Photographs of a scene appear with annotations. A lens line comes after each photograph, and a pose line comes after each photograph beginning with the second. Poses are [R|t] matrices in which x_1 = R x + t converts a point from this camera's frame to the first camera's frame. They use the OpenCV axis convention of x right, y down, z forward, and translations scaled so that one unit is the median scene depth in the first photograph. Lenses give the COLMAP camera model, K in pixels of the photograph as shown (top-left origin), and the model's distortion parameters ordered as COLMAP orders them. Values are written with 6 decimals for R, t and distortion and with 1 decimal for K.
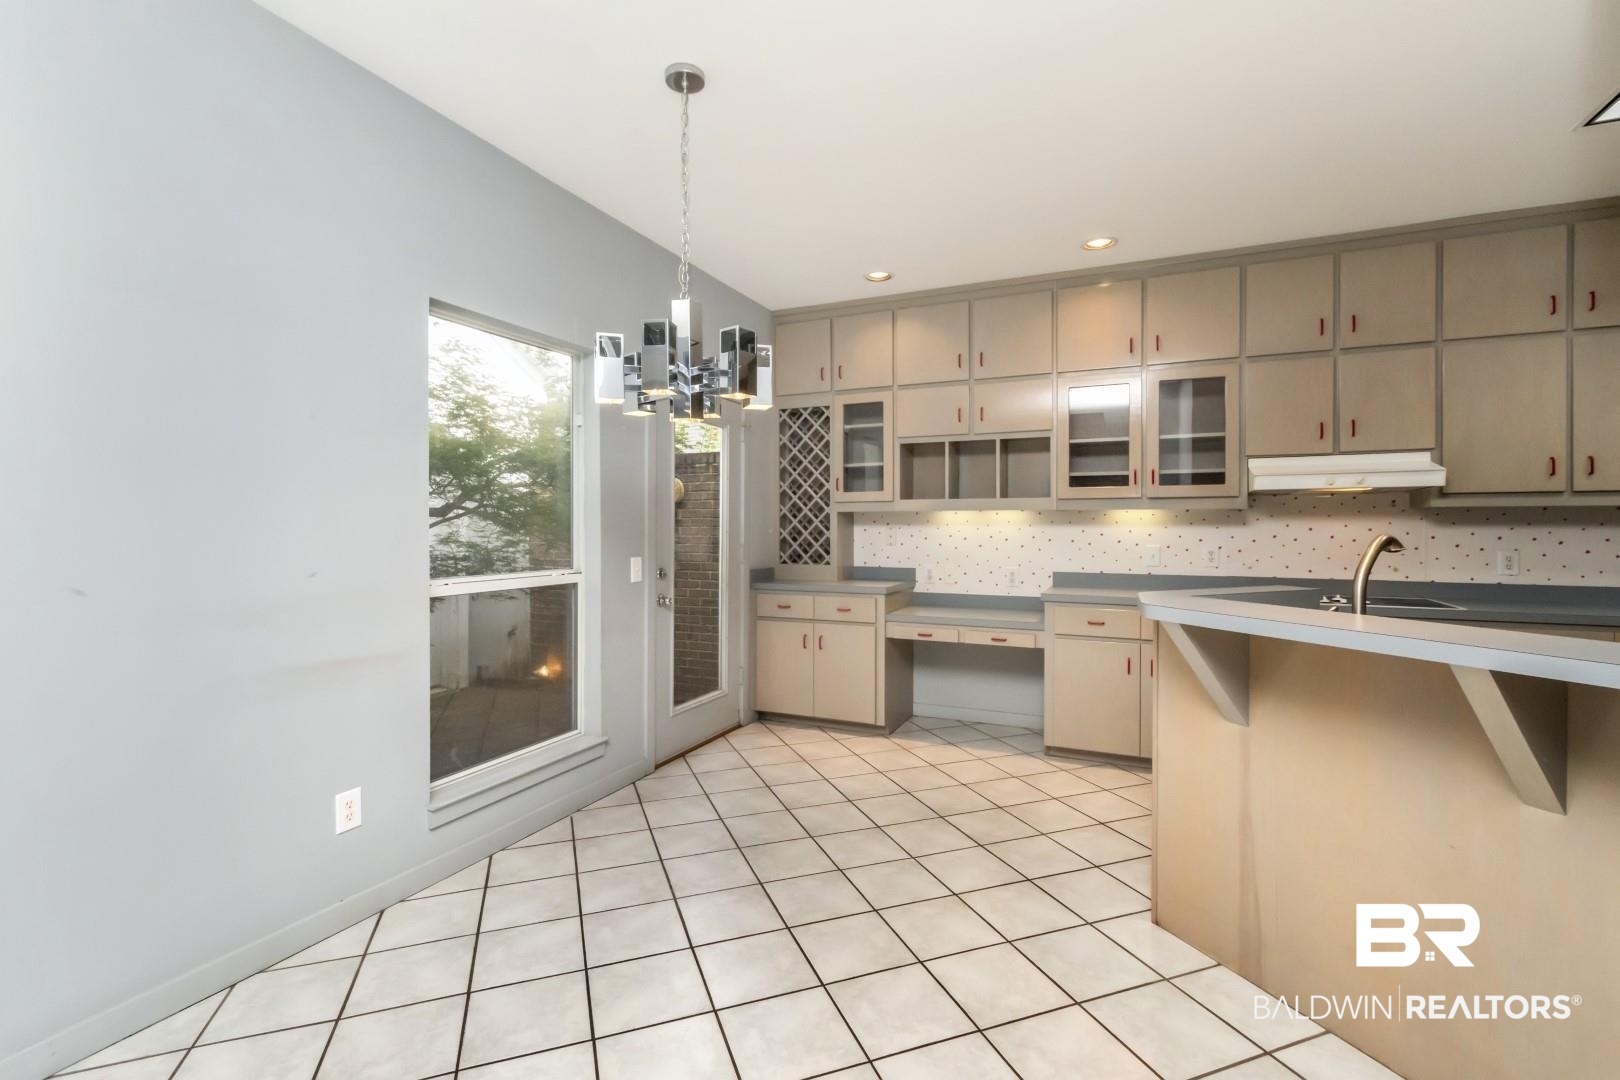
lens RADIAL K [[738.2, 0, 805.8], [0, 738.2, 529.8], [0, 0, 1]] dist [0.004541, -0.002451]
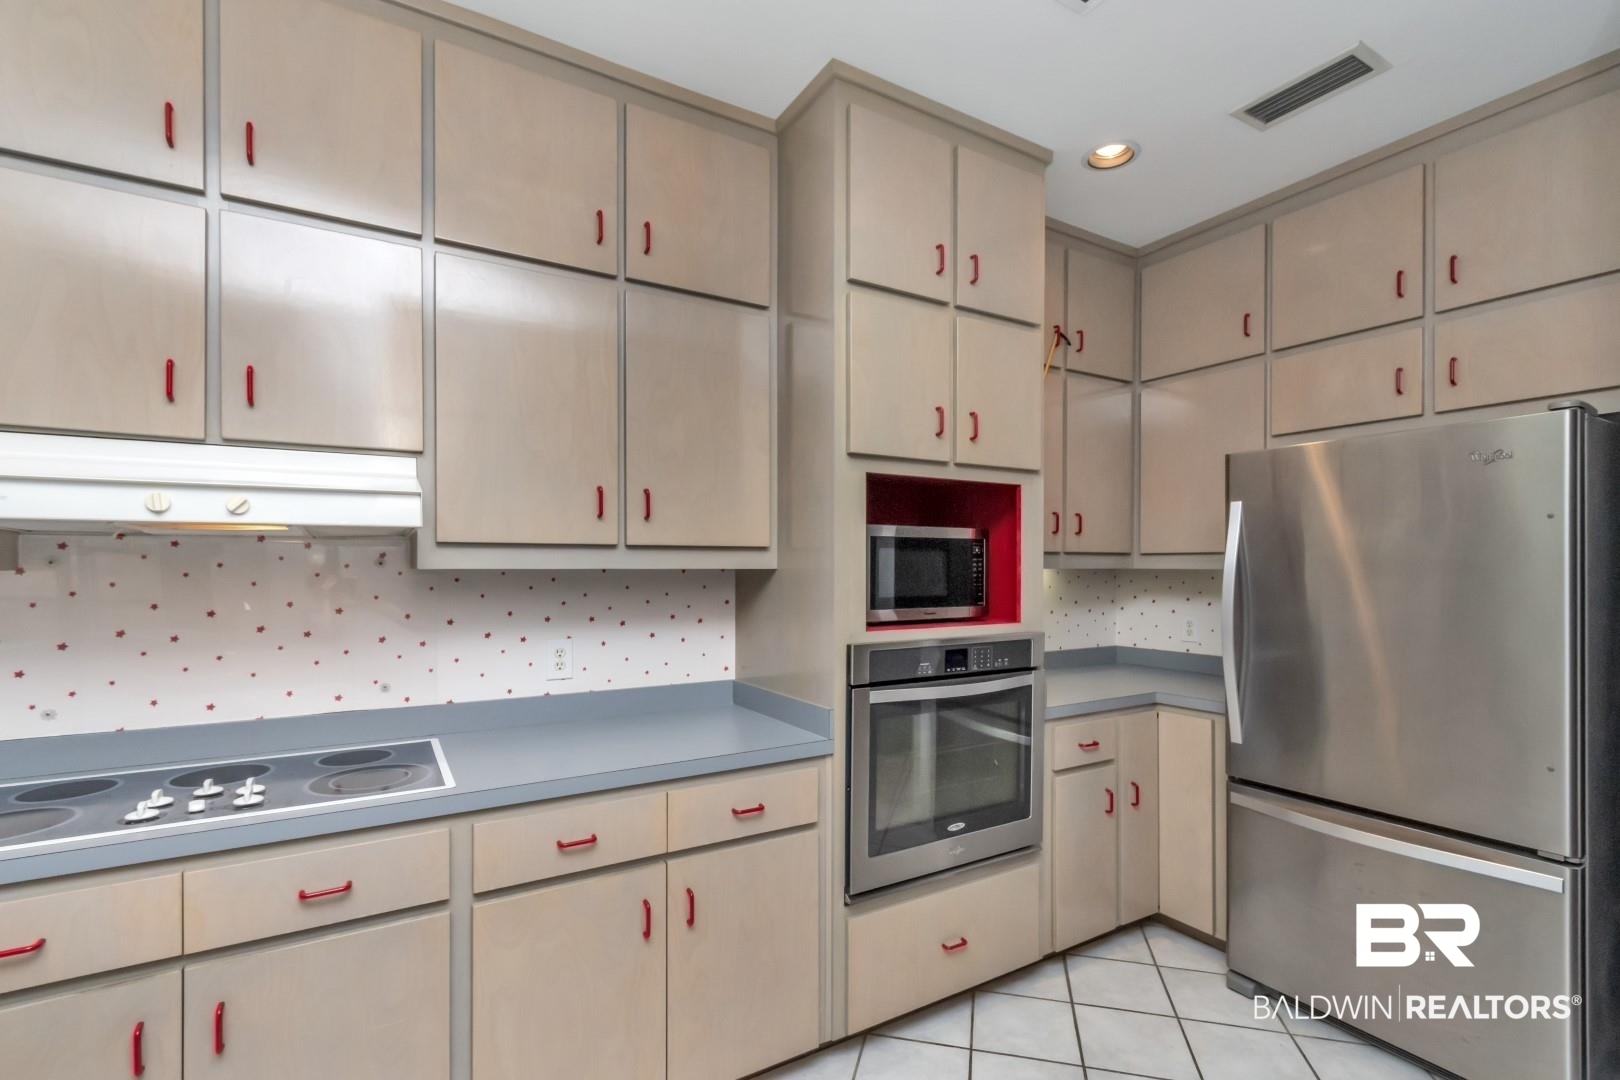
lens RADIAL K [[738.2, 0, 814.4], [0, 738.2, 566.5], [0, 0, 1]] dist [0.004541, -0.002451]
pose [[0.562264, 0.002347, 0.826954, 0.479194], [0.003527, 0.999980, -0.005237, -0.024030], [-0.826950, 0.005862, 0.562245, 0.409913]]
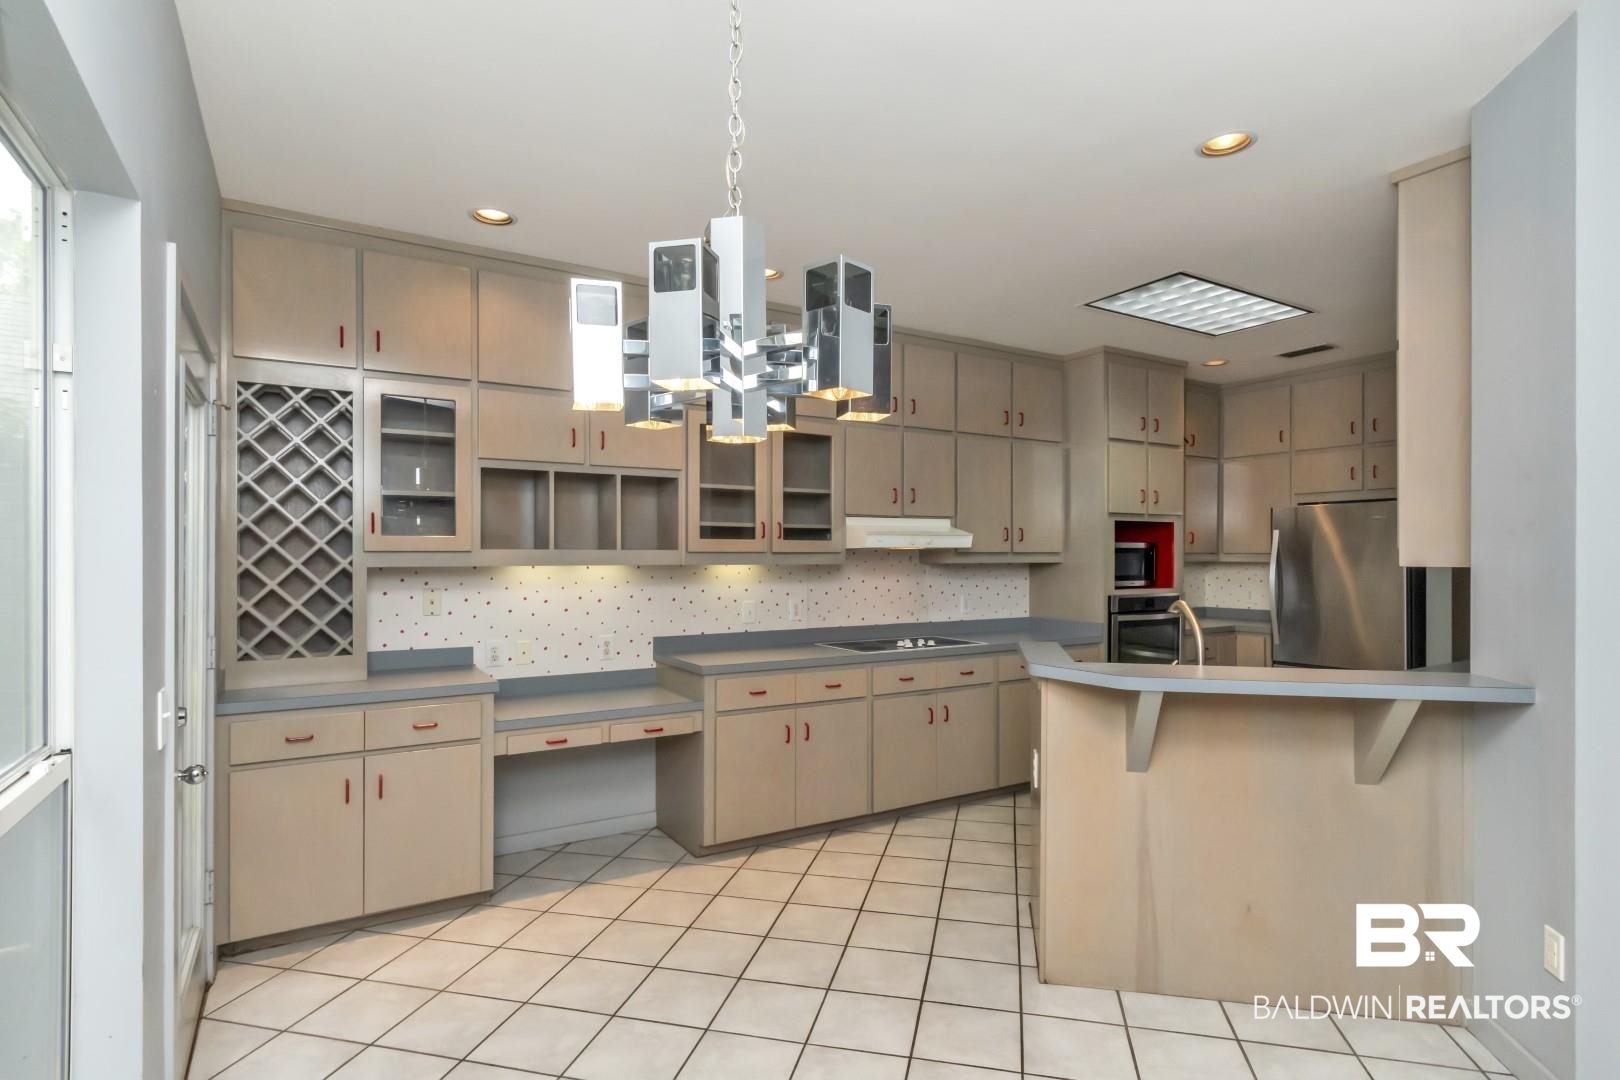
lens RADIAL K [[824.2, 0, 819.1], [0, 824.2, 554.9], [0, 0, 1]] dist [0.006573, 0.000419]
pose [[0.551551, 0.002969, 0.834136, -0.358926], [0.005786, 0.999956, -0.007385, -0.029980], [-0.834121, 0.008899, 0.551510, 0.343181]]
